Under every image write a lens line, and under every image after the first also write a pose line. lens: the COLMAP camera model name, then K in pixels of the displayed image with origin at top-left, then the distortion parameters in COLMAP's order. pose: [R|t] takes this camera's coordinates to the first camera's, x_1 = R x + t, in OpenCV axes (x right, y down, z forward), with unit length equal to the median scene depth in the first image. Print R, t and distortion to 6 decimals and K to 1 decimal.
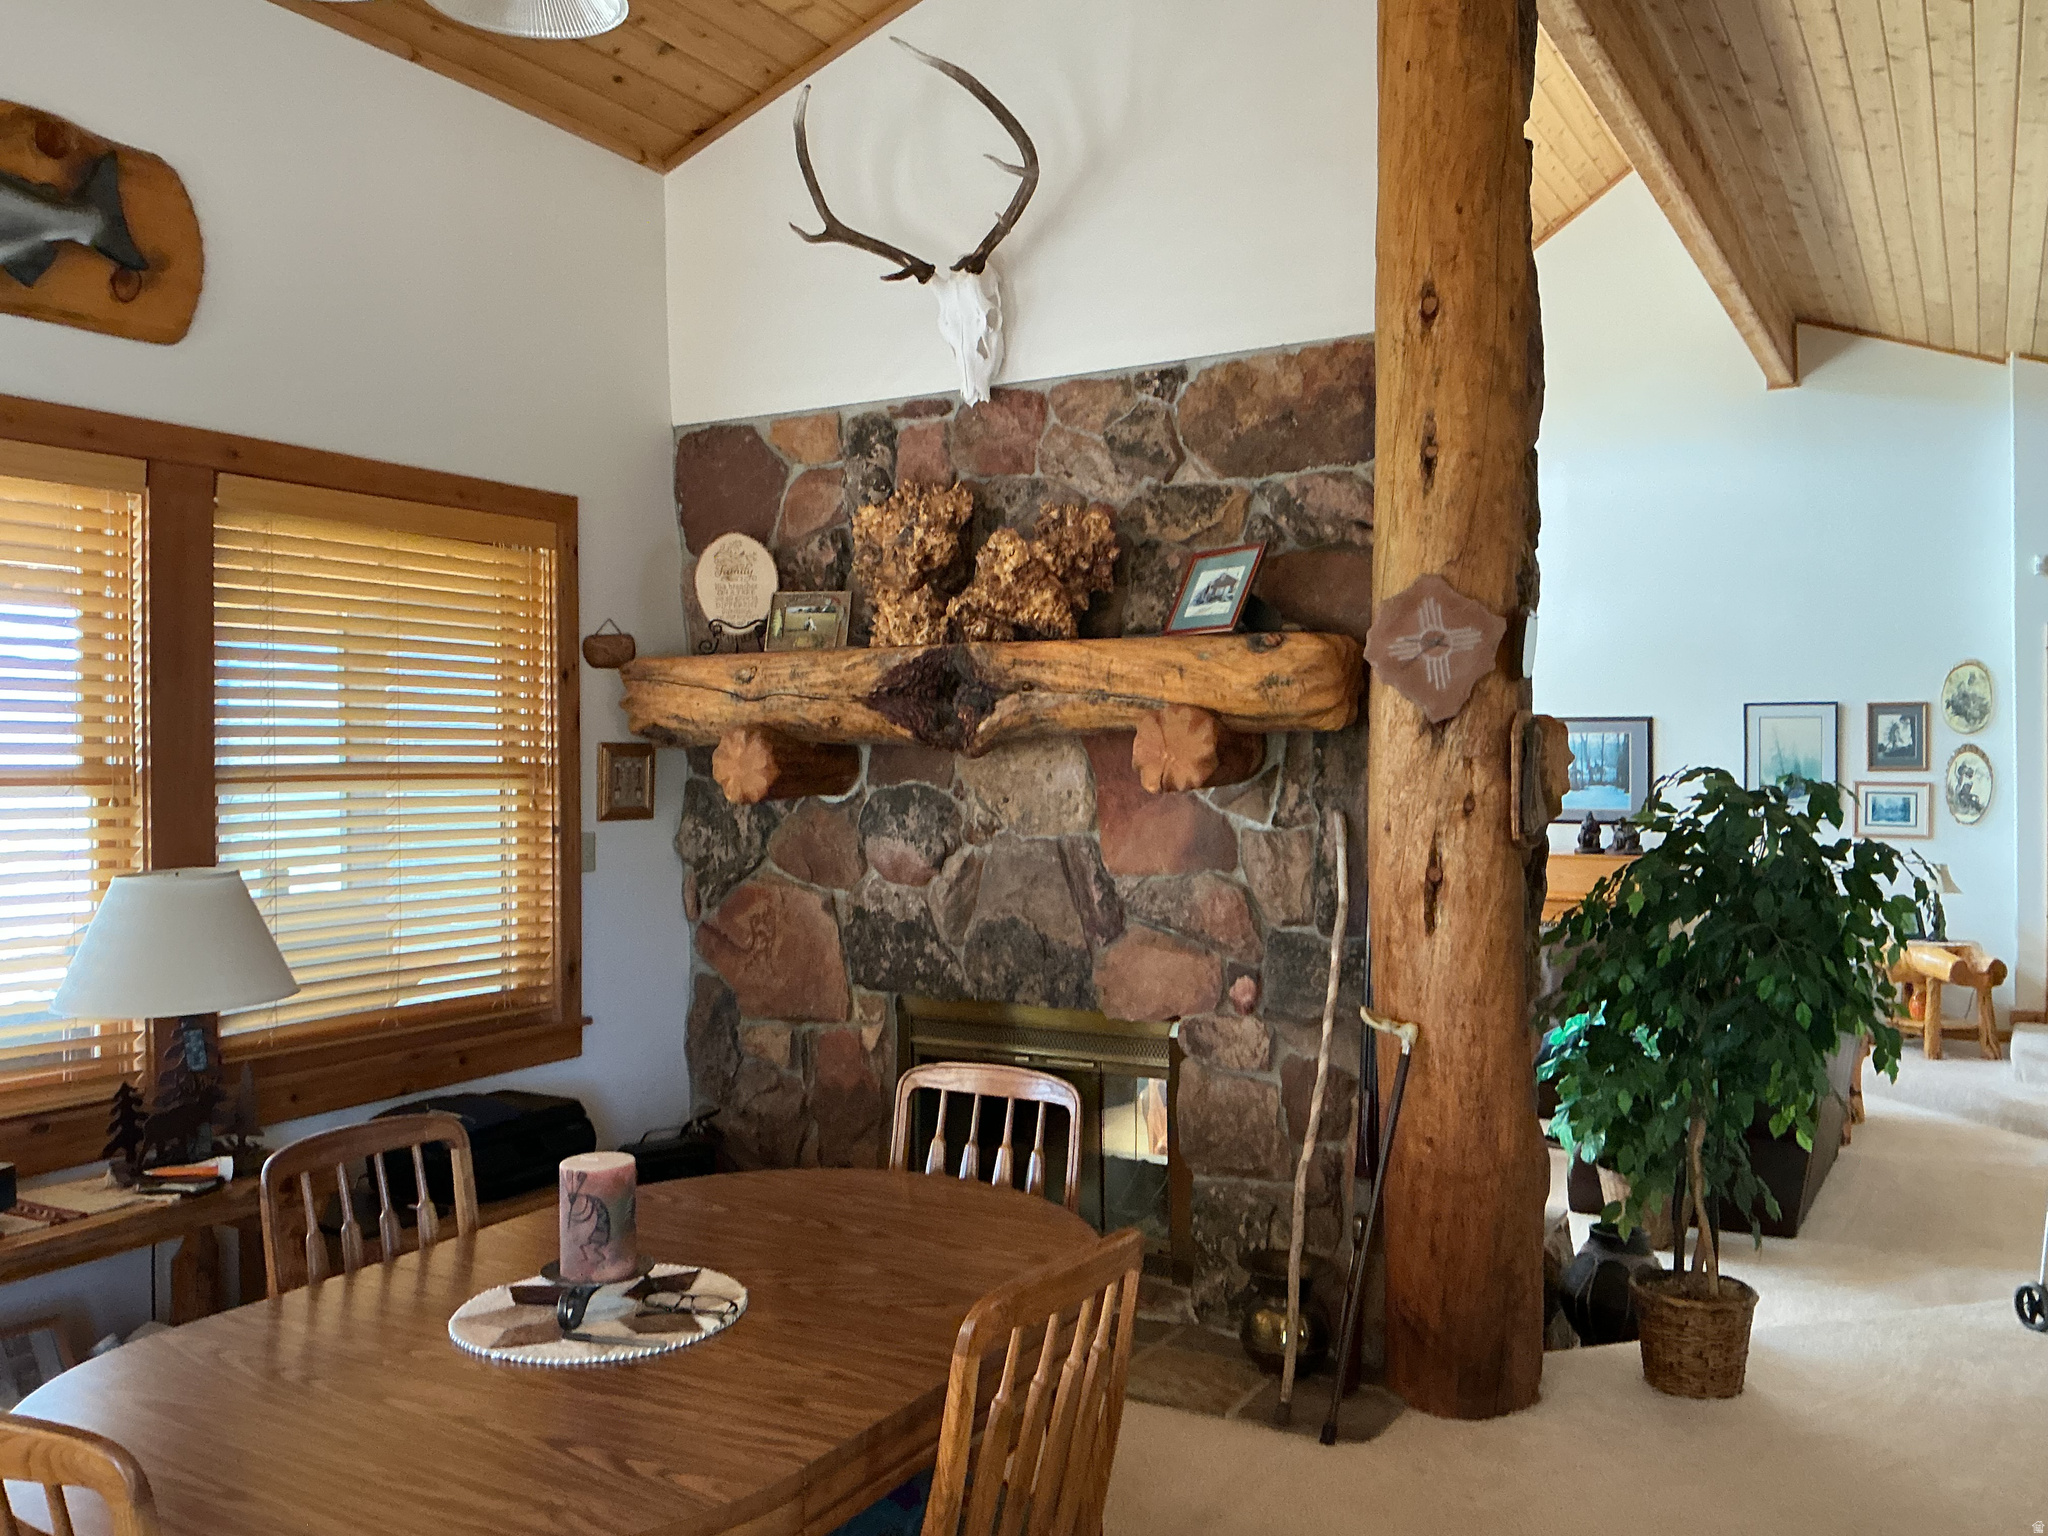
lens RADIAL K [[1751.2, 0, 1024.0], [0, 1751.2, 768.0], [0, 0, 1]] dist [0.127007, -0.230395]
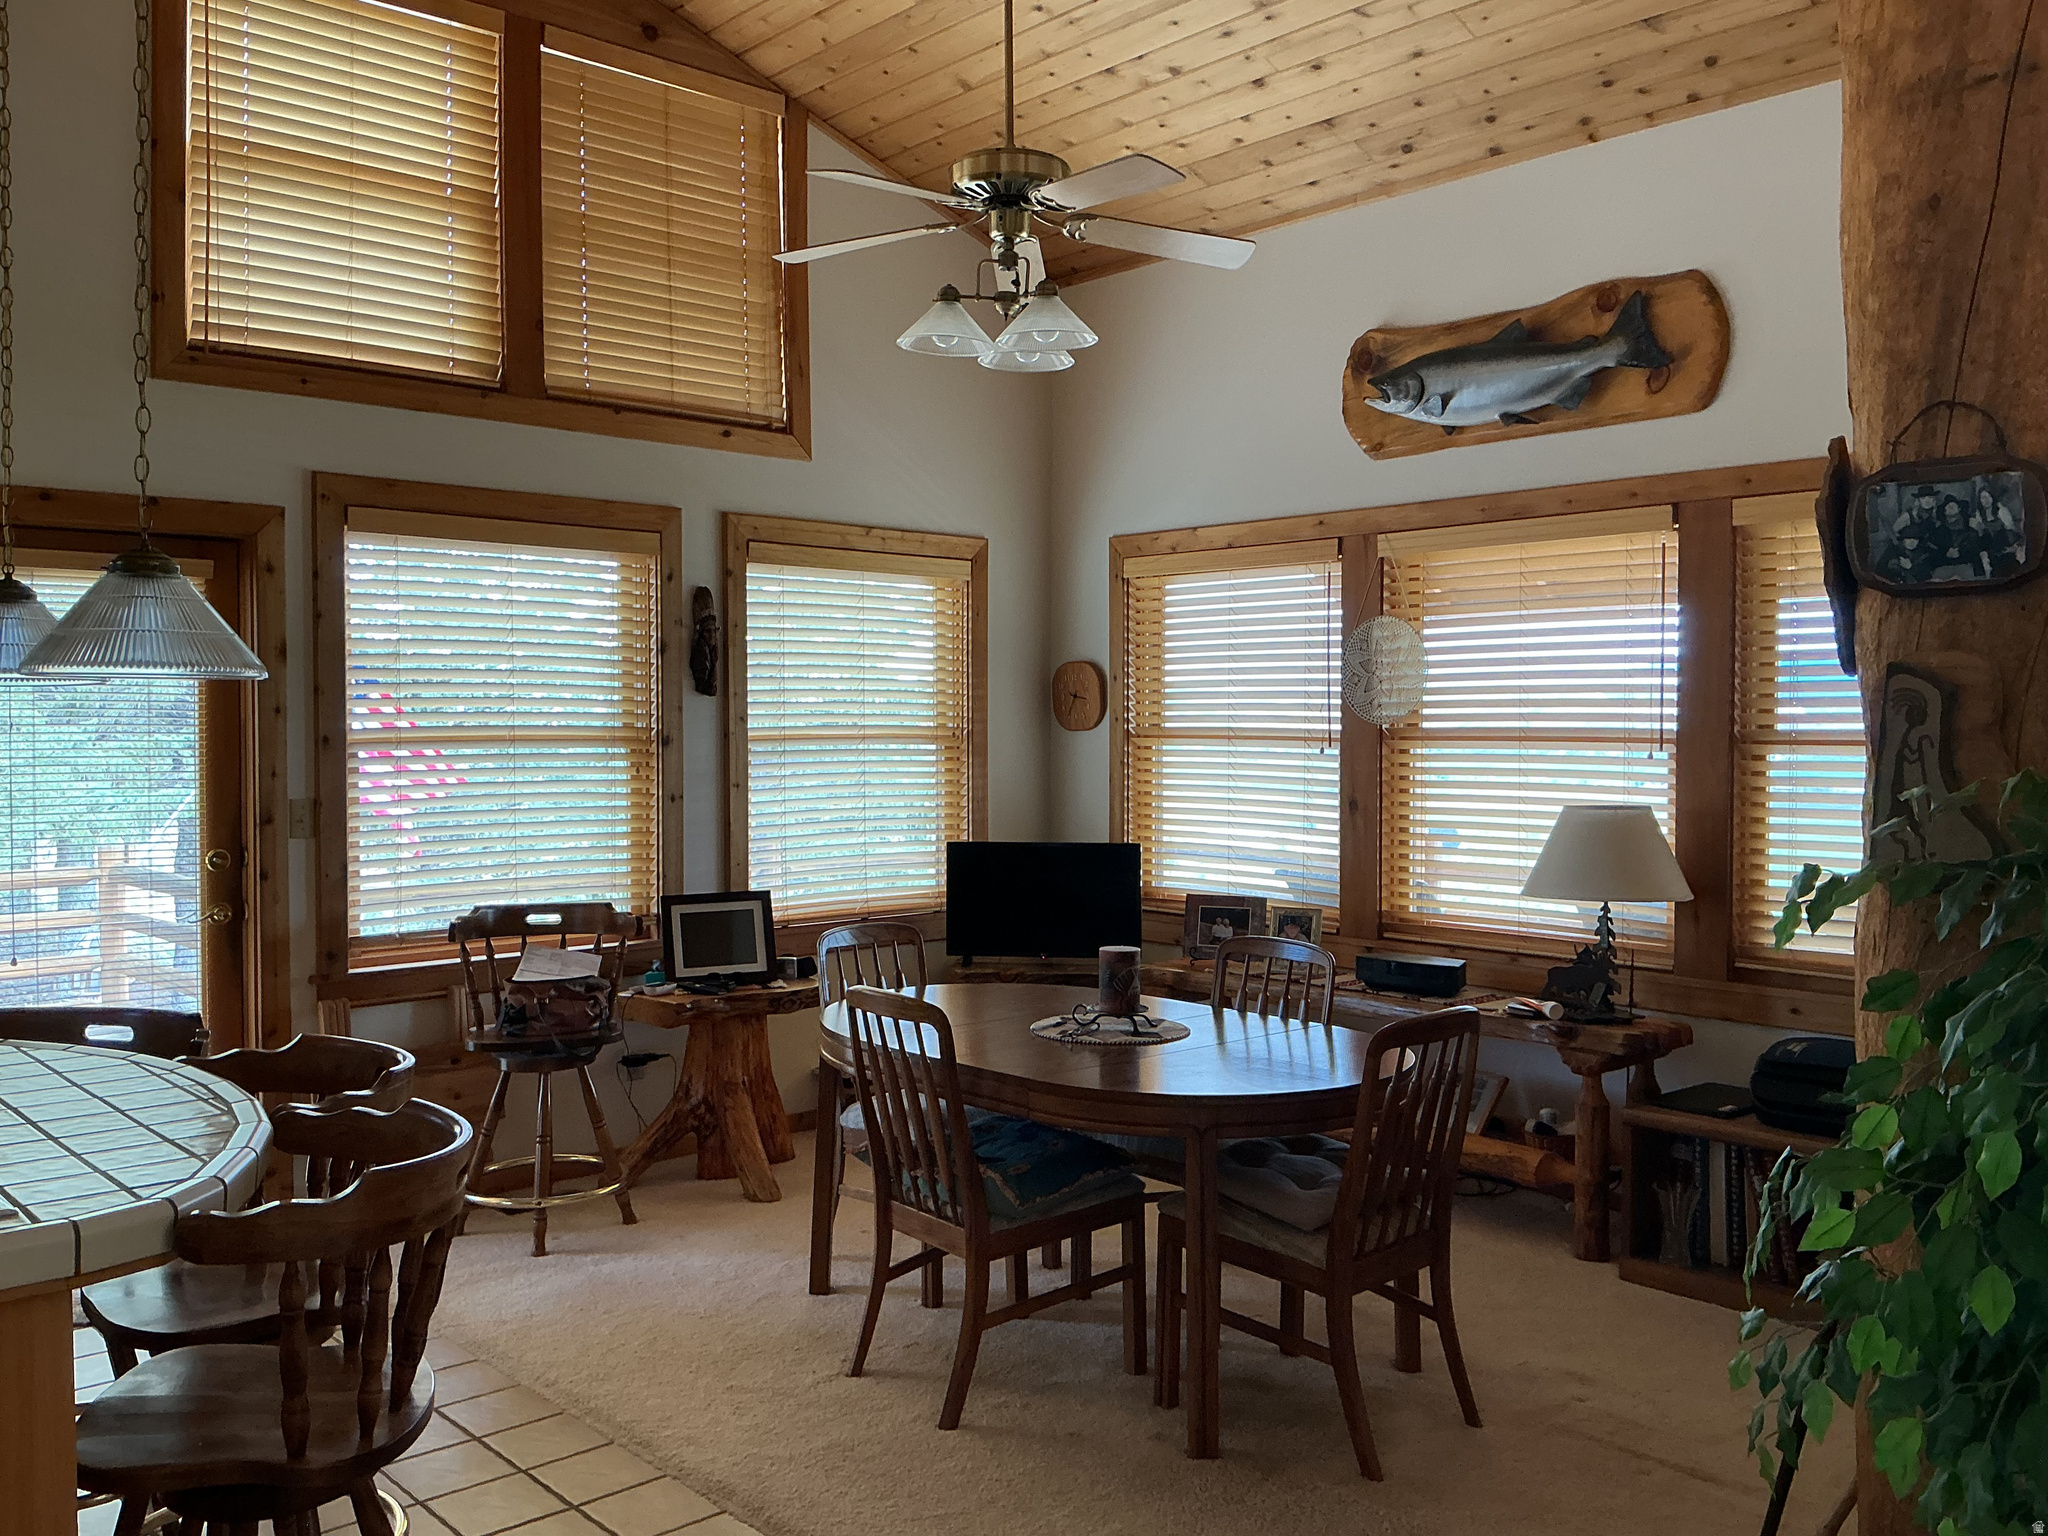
lens RADIAL K [[1751.2, 0, 1024.0], [0, 1751.2, 768.0], [0, 0, 1]] dist [0.127007, -0.230395]
pose [[-0.335981, 0.034112, -0.941251, 0.966931], [-0.010406, 0.999149, 0.039924, -0.020790], [0.941811, 0.023208, -0.335340, 1.005400]]
